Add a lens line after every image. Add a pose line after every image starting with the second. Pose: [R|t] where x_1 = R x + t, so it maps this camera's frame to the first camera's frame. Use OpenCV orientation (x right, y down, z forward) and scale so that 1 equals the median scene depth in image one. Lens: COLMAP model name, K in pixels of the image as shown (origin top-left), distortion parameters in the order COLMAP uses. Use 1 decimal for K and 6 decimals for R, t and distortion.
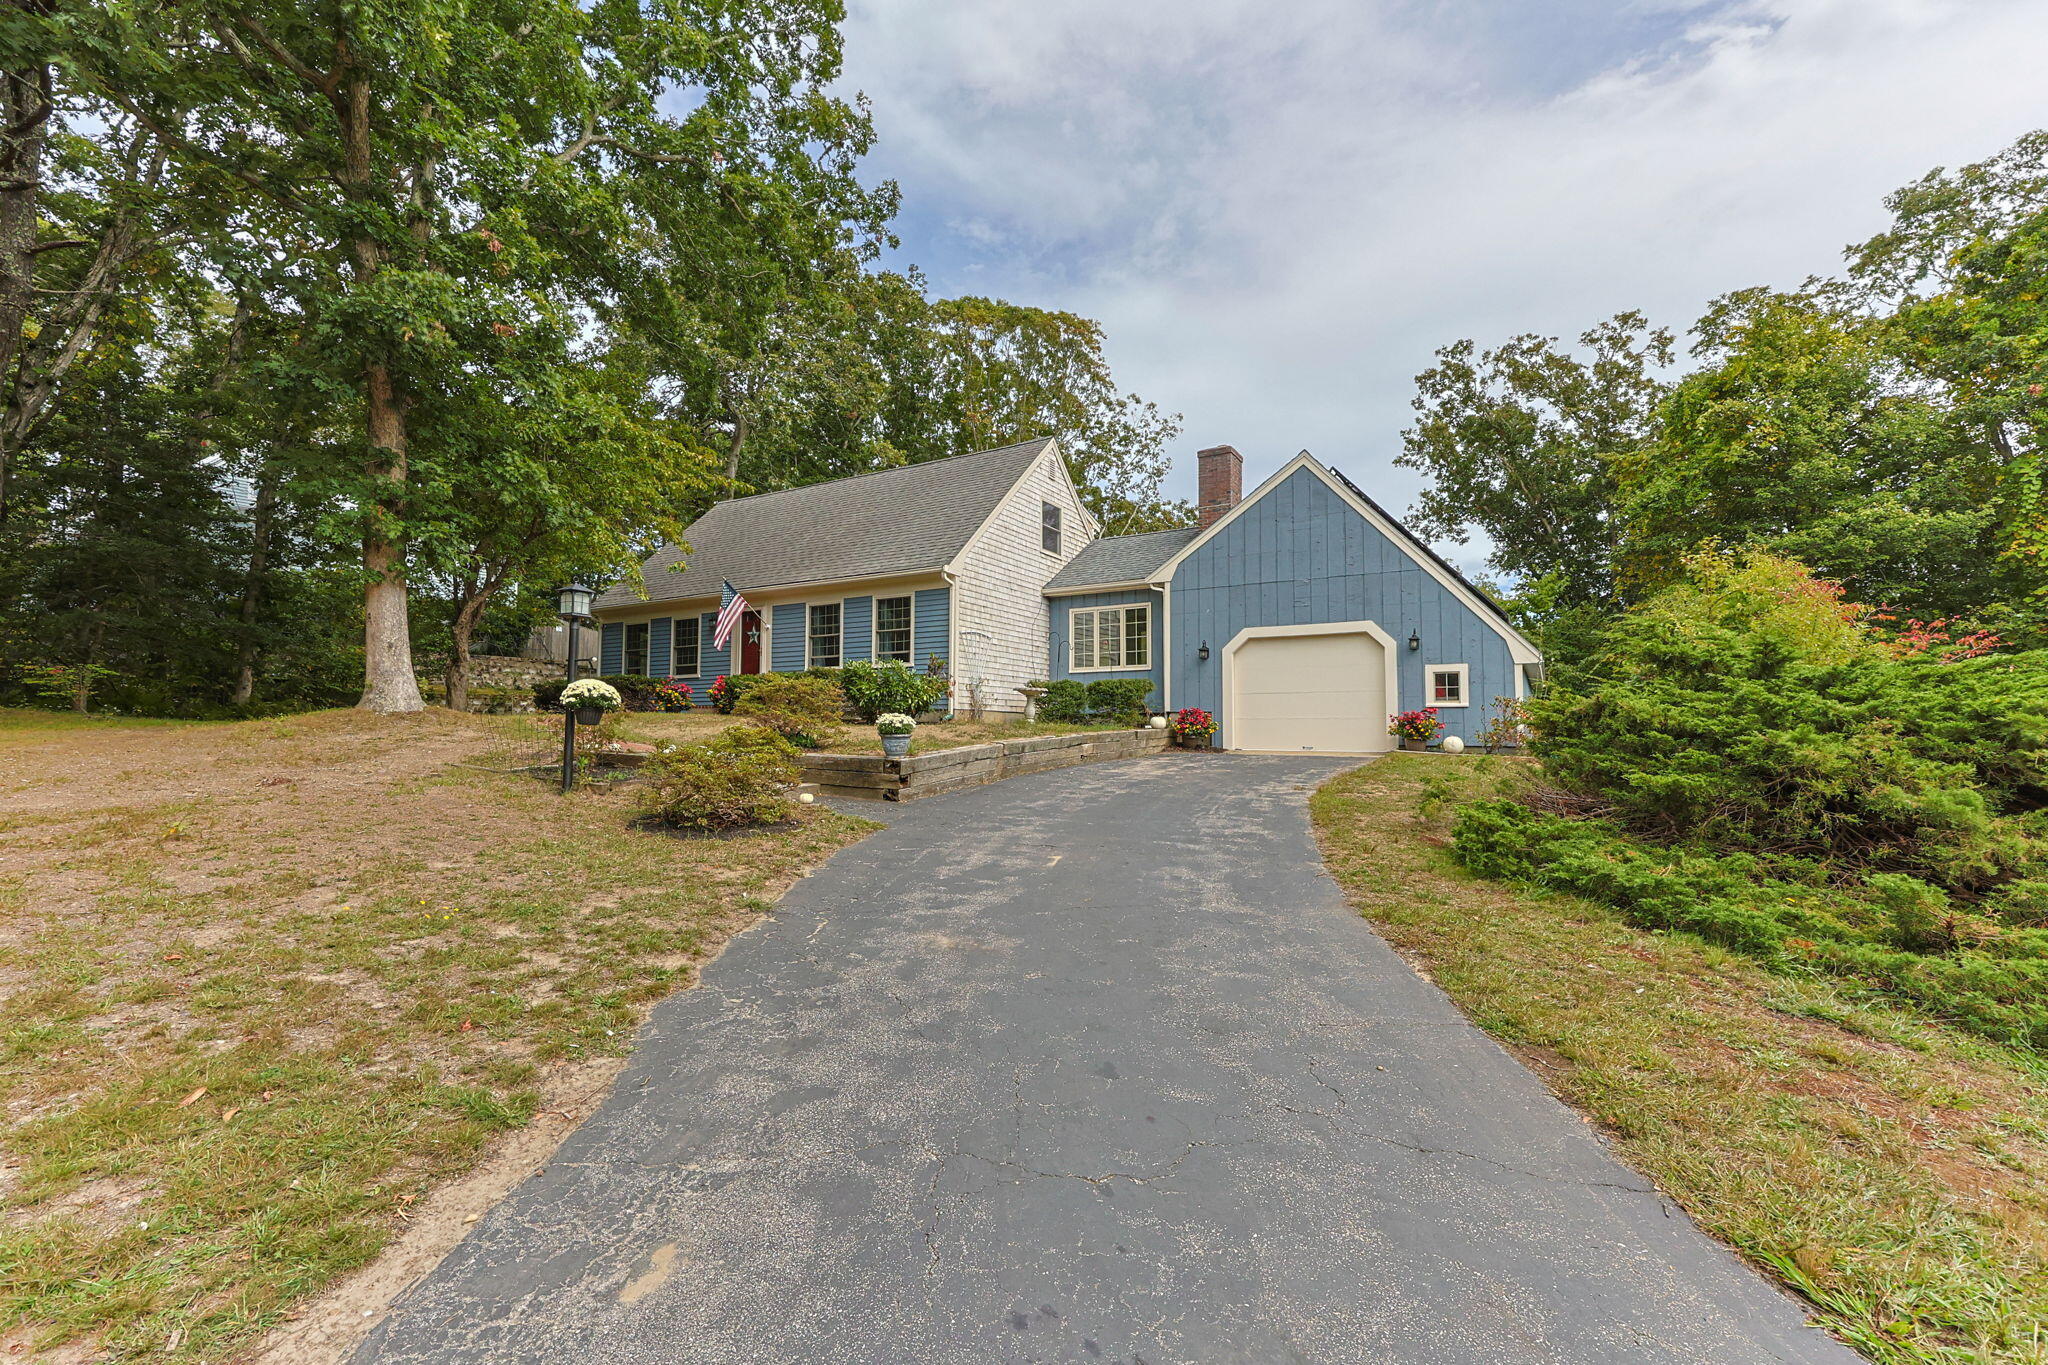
lens RADIAL K [[883.1, 0, 1024.0], [0, 883.1, 682.5], [0, 0, 1]] dist [0.022871, 0.000216]
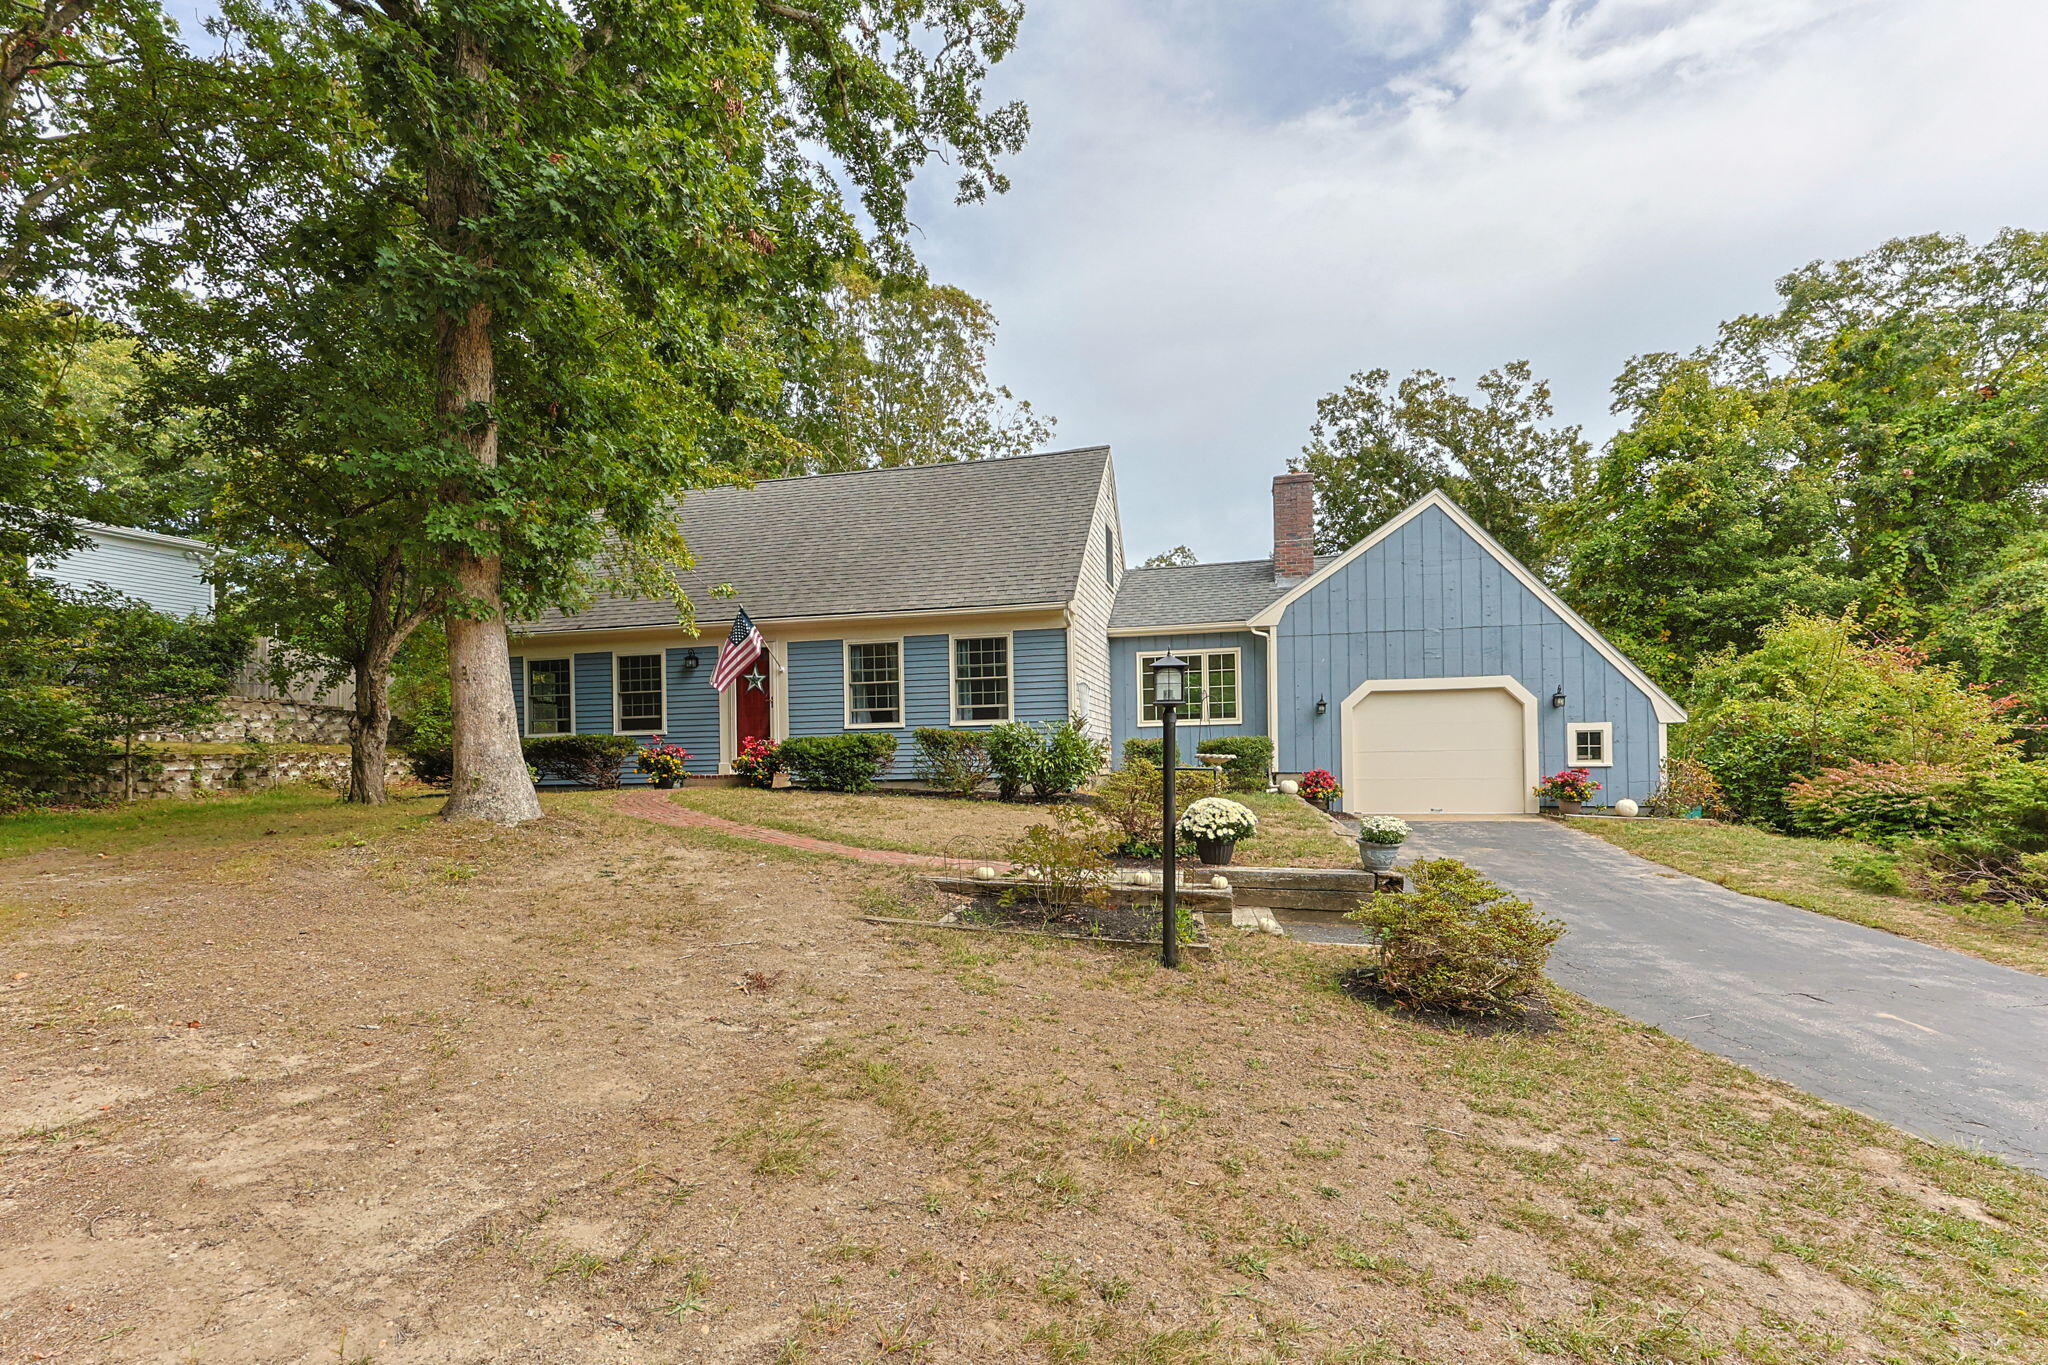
lens RADIAL K [[977.7, 0, 1030.7], [0, 977.7, 748.8], [0, 0, 1]] dist [0.021245, 0.013986]
pose [[0.950429, -0.014487, 0.310603, -0.352516], [0.001020, 0.999054, 0.043476, -0.031529], [-0.310939, -0.041004, 0.949545, 0.129542]]
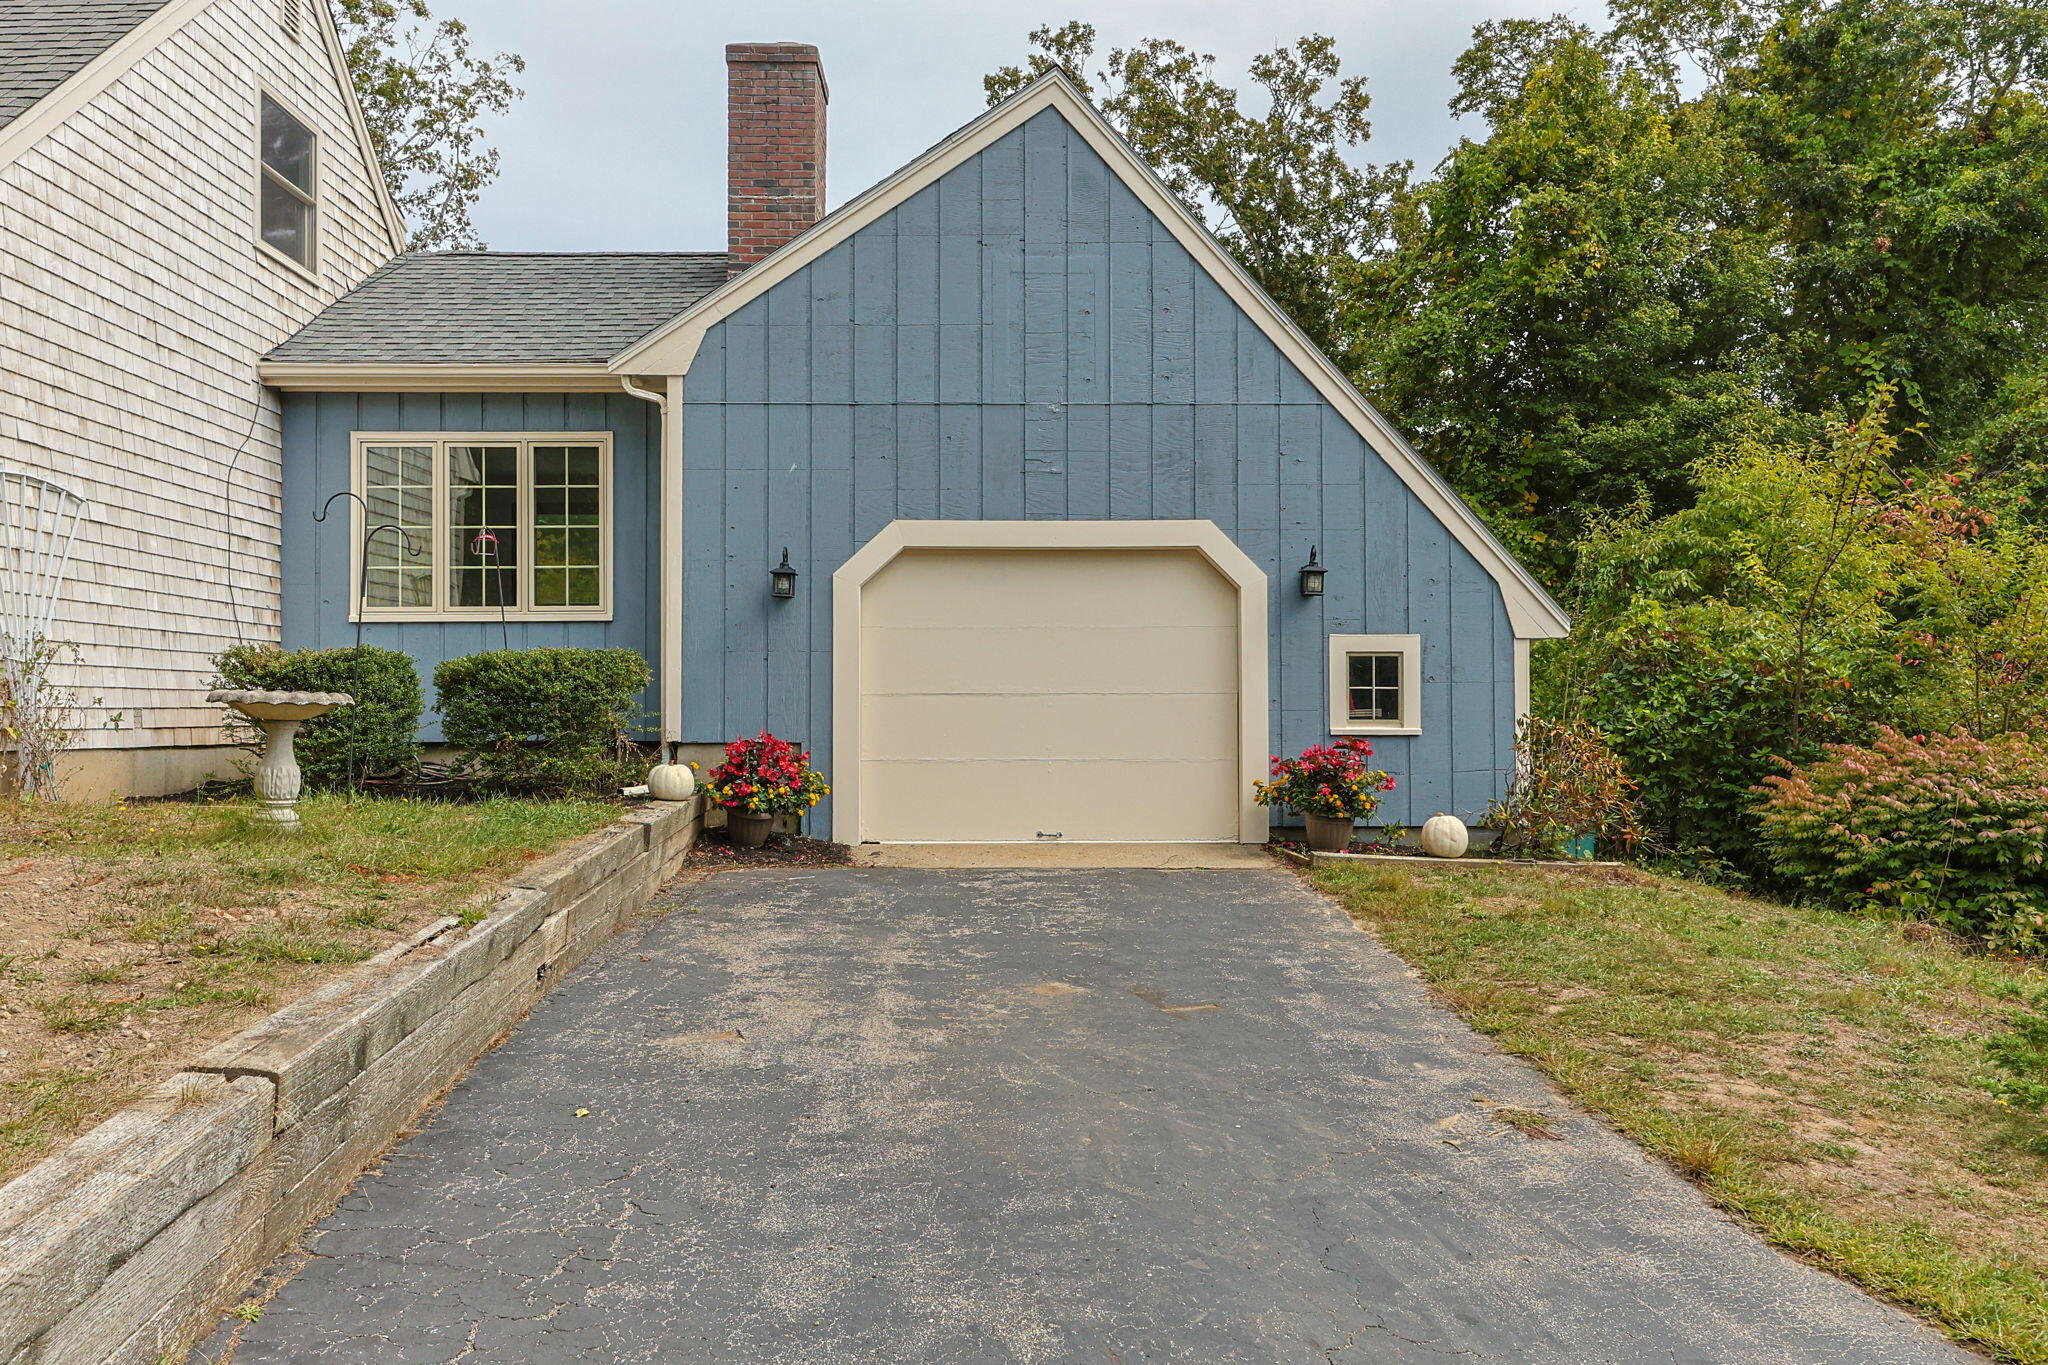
lens RADIAL K [[1480.3, 0, 1024.0], [0, 1480.3, 682.5], [0, 0, 1]] dist [0.025593, -0.001156]
pose [[0.847995, 0.004000, 0.529989, -0.032426], [-0.025168, 0.999147, 0.032727, -0.013253], [-0.529406, -0.041091, 0.847373, 0.389096]]
